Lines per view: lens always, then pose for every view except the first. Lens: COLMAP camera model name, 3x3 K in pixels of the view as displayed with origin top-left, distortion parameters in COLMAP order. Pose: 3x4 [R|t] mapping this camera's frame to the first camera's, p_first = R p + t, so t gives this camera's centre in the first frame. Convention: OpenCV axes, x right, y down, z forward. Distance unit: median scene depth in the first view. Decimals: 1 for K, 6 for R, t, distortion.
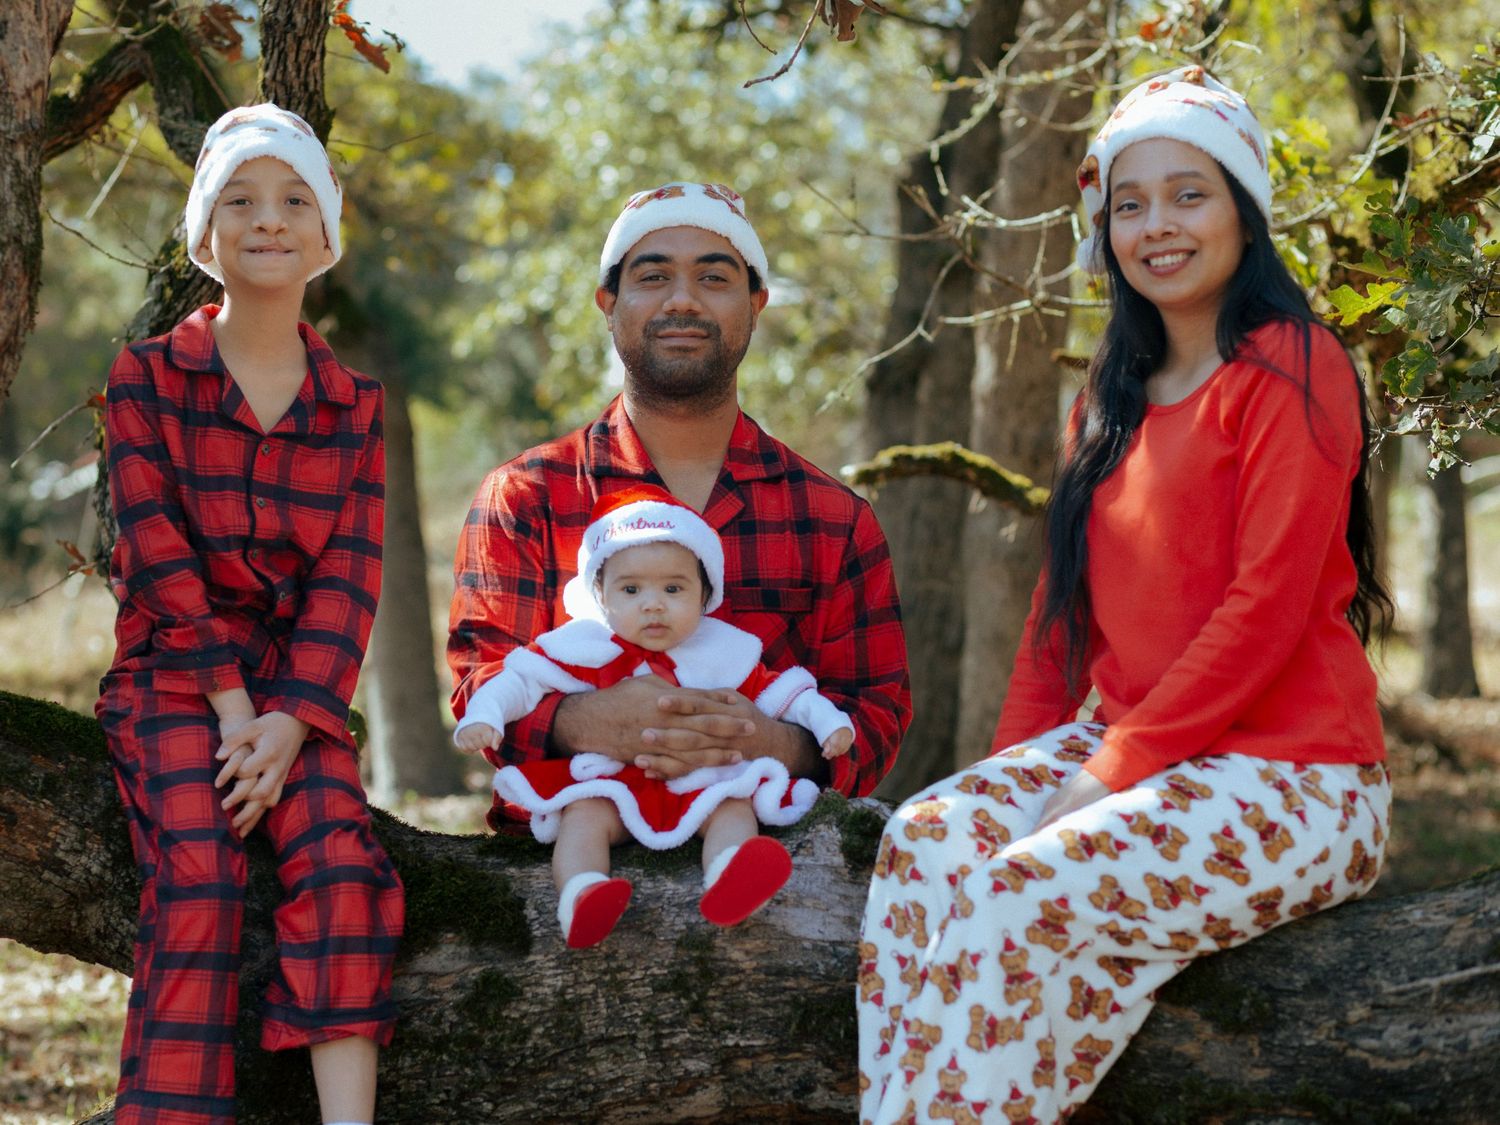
lens RADIAL K [[3995.8, 0, 744.1], [0, 3995.8, 573.3], [0, 0, 1]] dist [-0.055025, 0.000000]
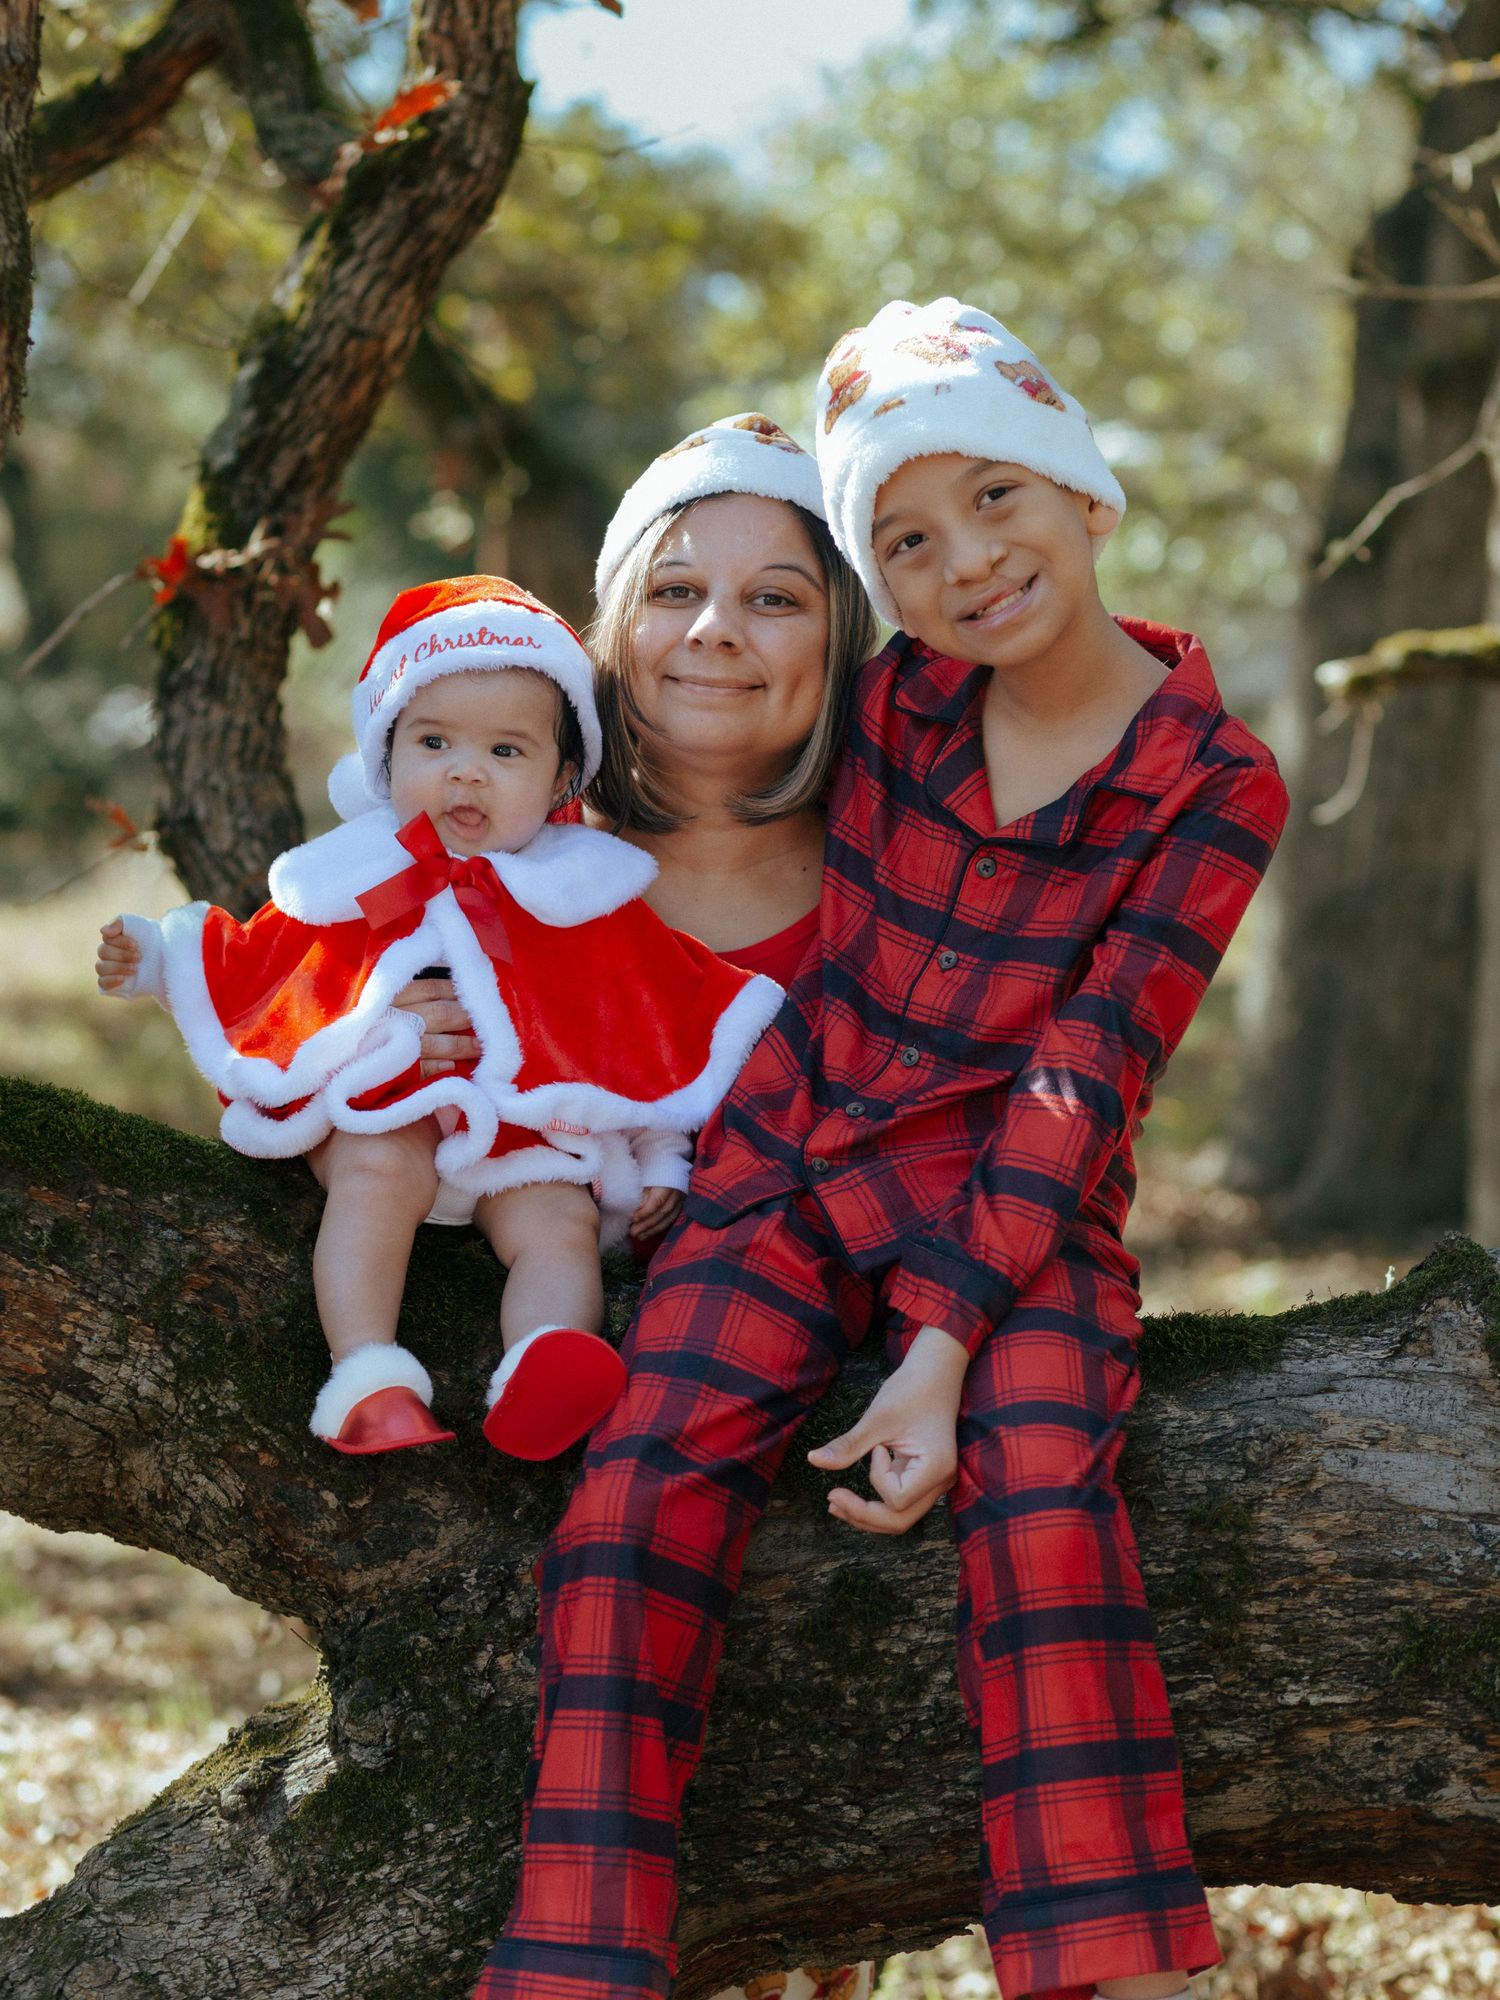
lens RADIAL K [[5327.7, 0, 752.0], [0, 5327.7, 987.7], [0, 0, 1]] dist [-0.055025, 0.000000]
pose [[0.998334, -0.010526, -0.056733, -0.034761], [0.012157, 0.999520, 0.028480, -0.002512], [0.056406, -0.029123, 0.997983, 0.262277]]
